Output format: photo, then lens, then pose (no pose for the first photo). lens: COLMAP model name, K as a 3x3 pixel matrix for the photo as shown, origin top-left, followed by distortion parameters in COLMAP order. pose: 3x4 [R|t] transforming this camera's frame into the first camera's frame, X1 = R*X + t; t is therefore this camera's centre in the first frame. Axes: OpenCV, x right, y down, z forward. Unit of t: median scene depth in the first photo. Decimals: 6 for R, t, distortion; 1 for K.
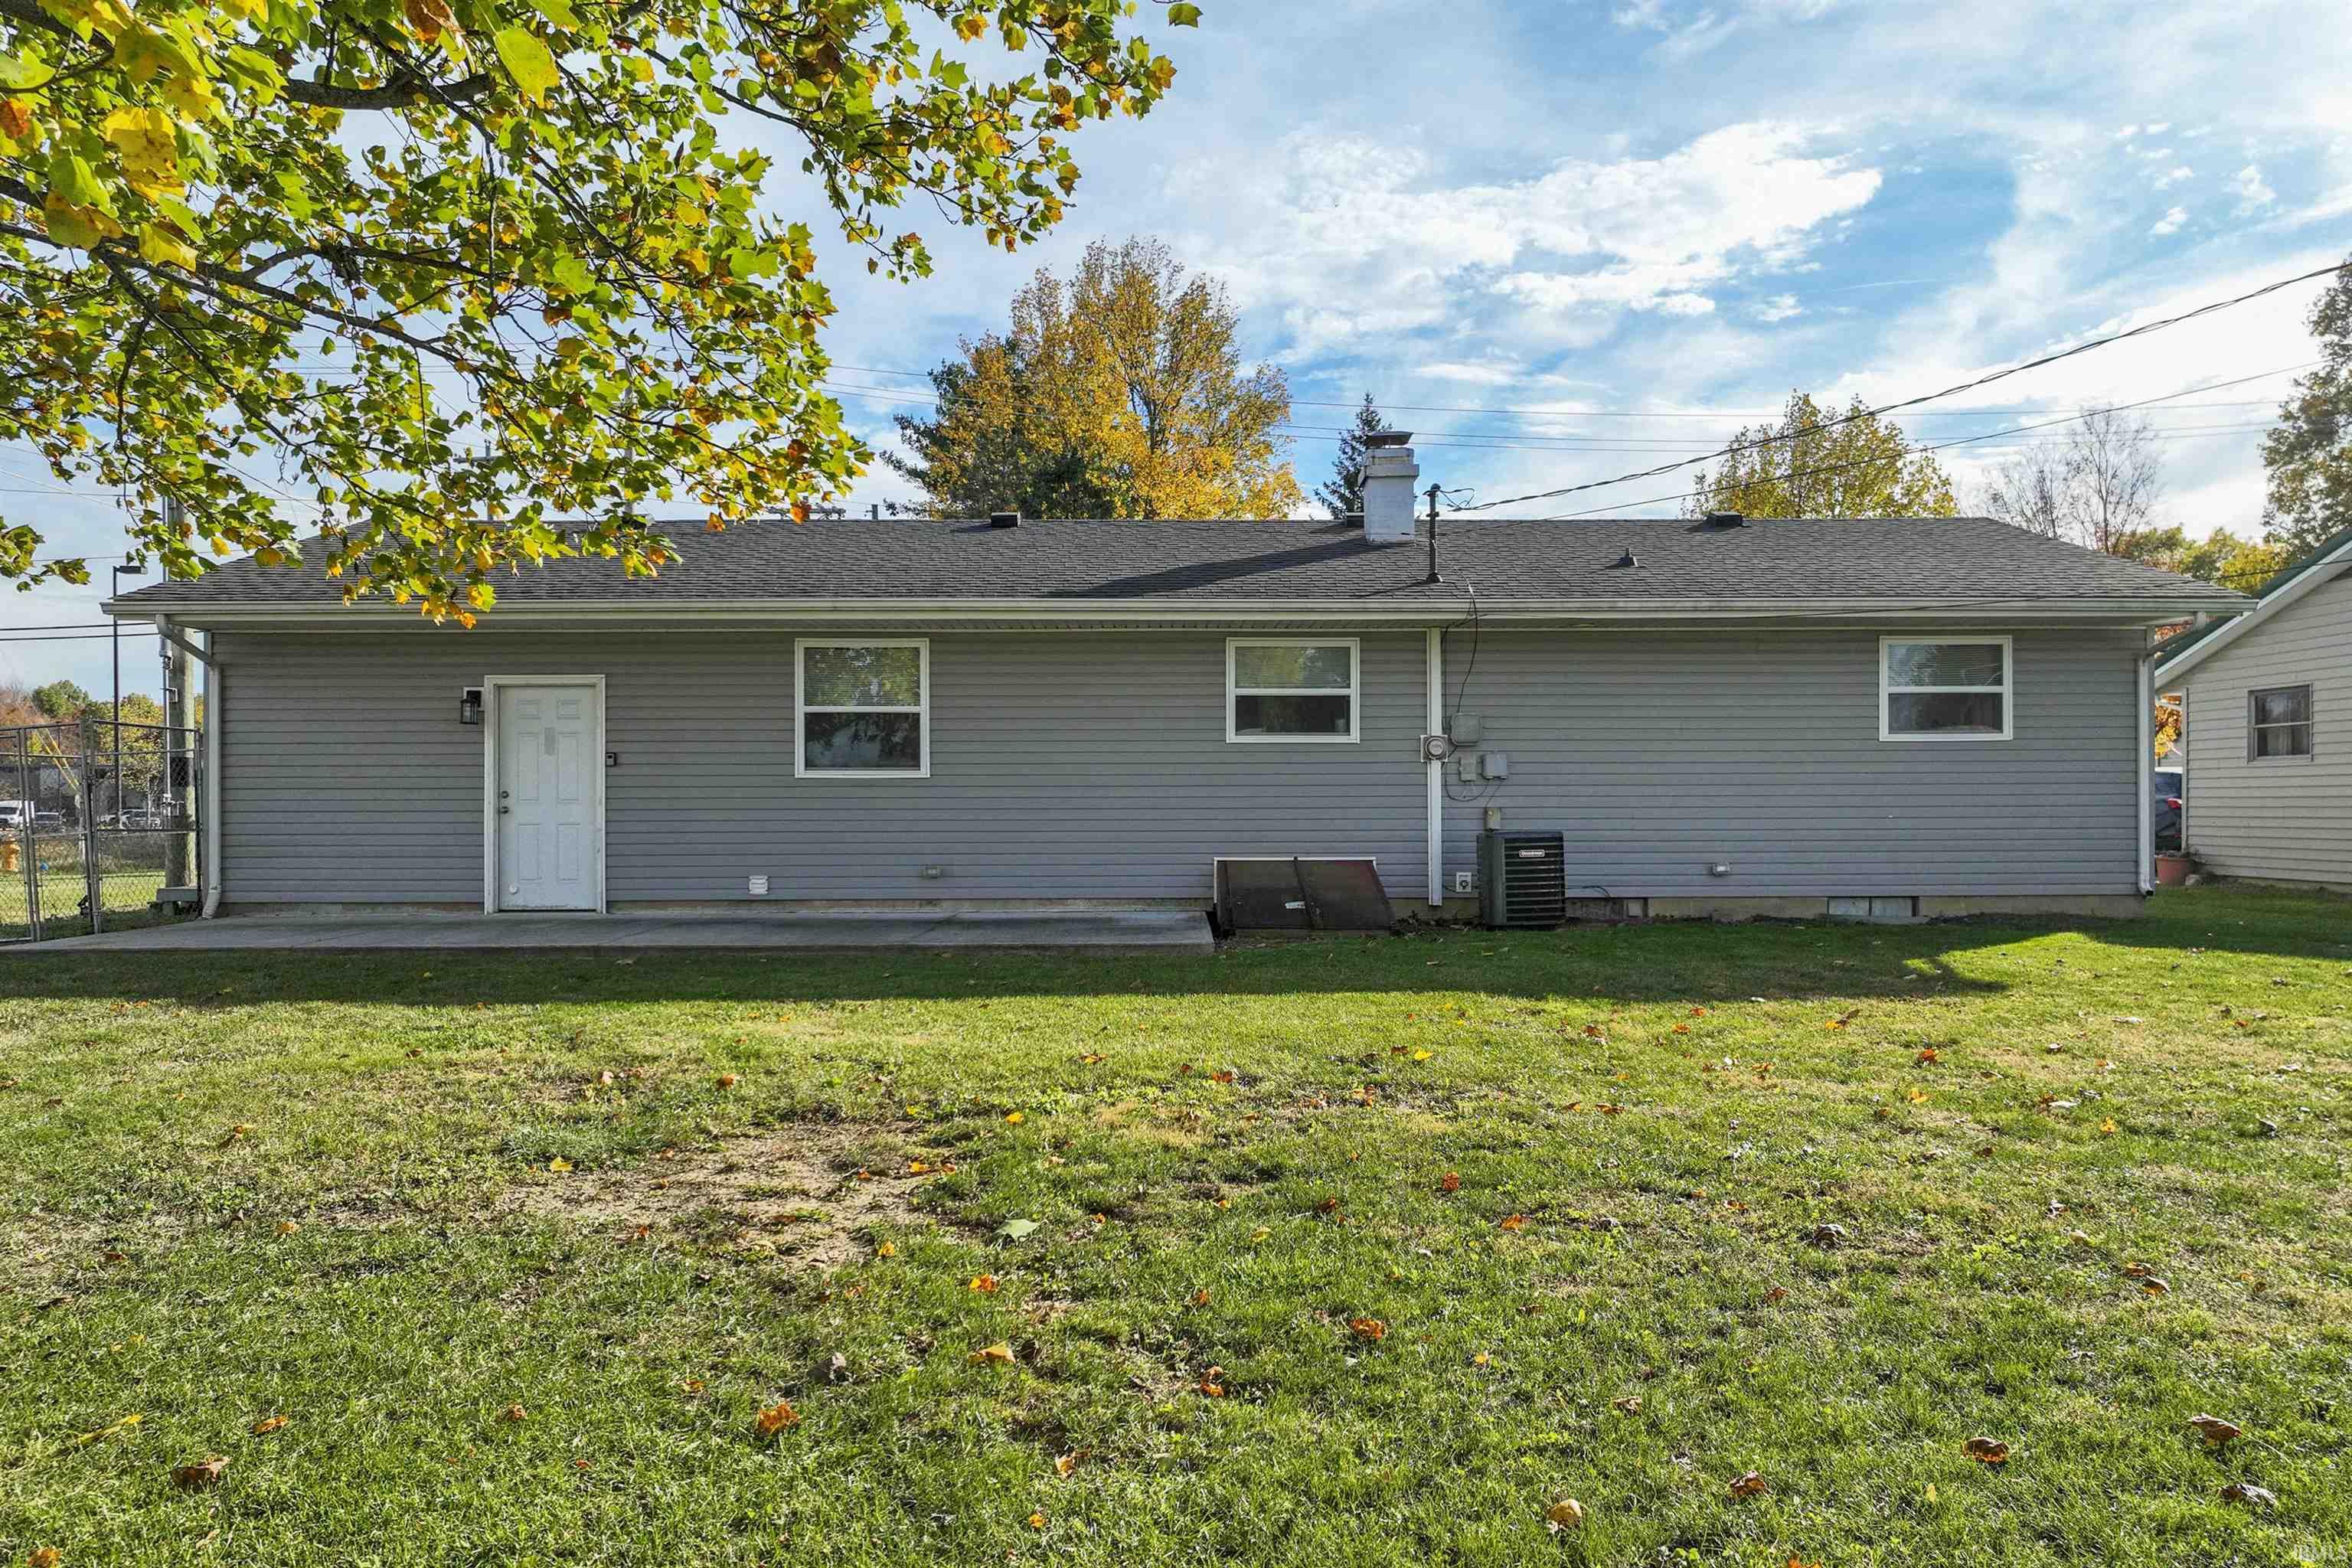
lens RADIAL K [[1697.7, 0, 1188.2], [0, 1697.7, 776.7], [0, 0, 1]] dist [-0.001480, 0.007069]
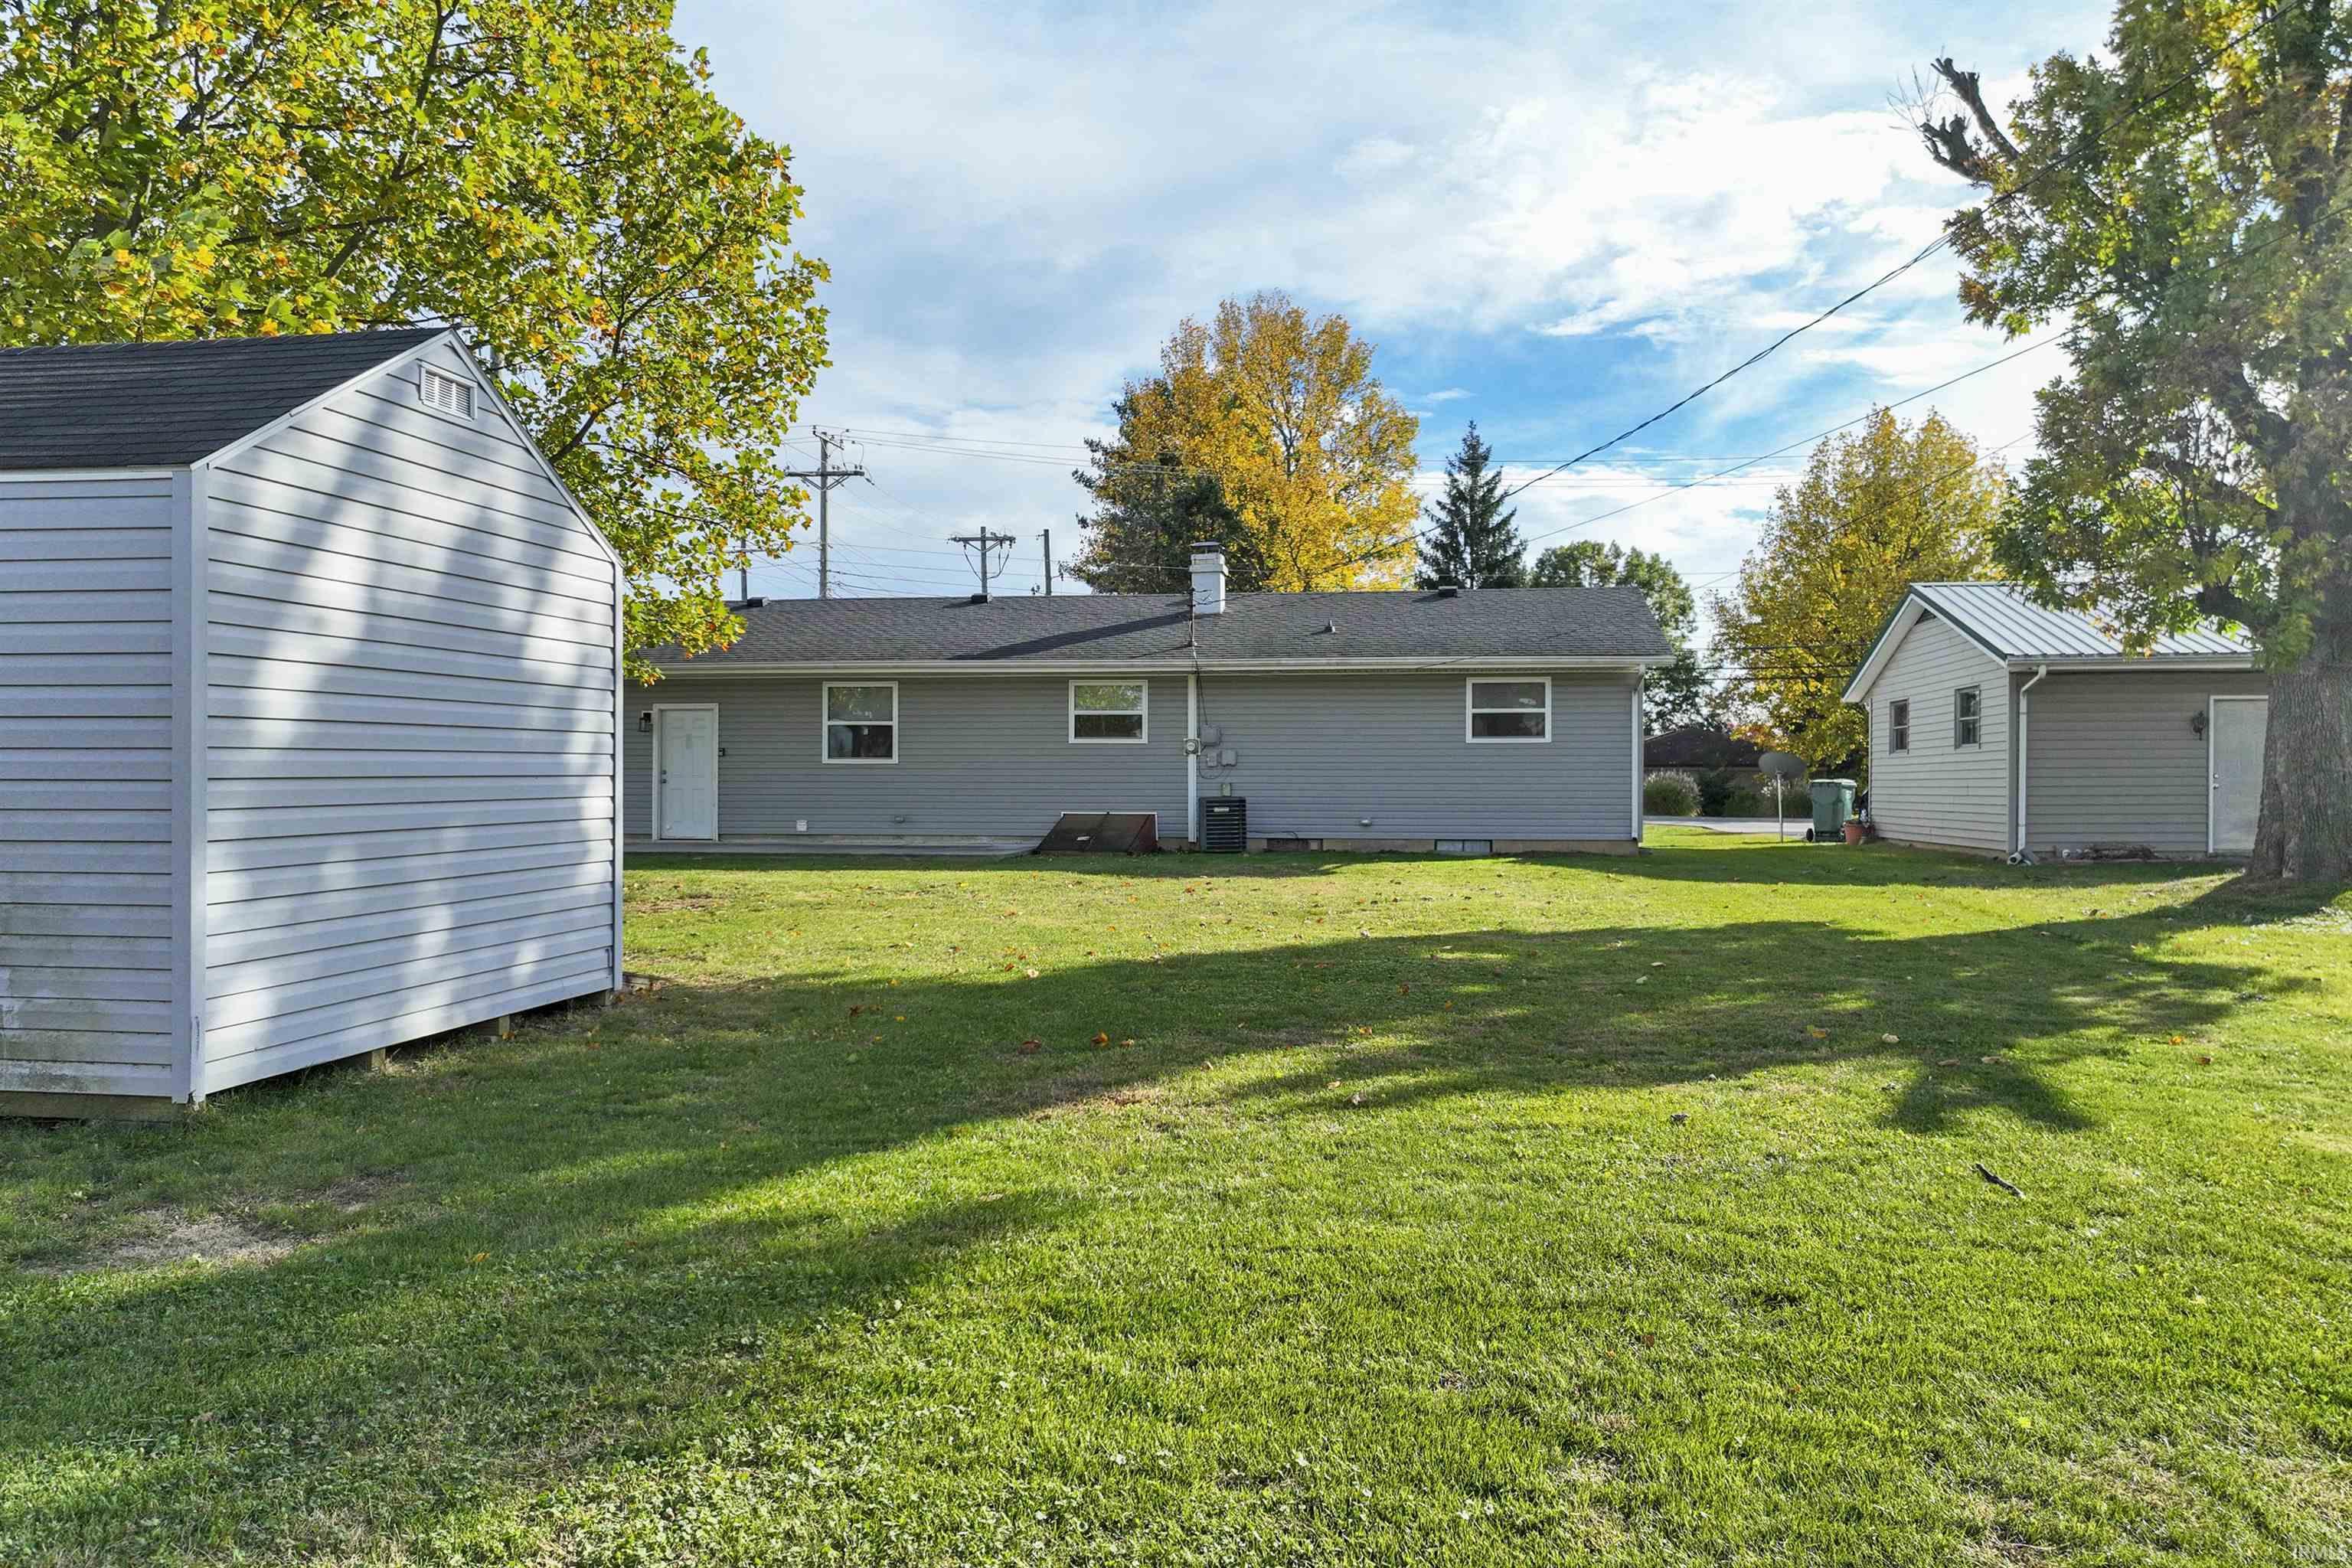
lens RADIAL K [[1697.7, 0, 1153.8], [0, 1697.7, 789.4], [0, 0, 1]] dist [-0.001480, 0.007069]
pose [[0.987102, 0.006046, -0.159975, 0.373289], [-0.004063, 0.999911, 0.012723, 0.003786], [0.160038, -0.011909, 0.987039, -0.640875]]
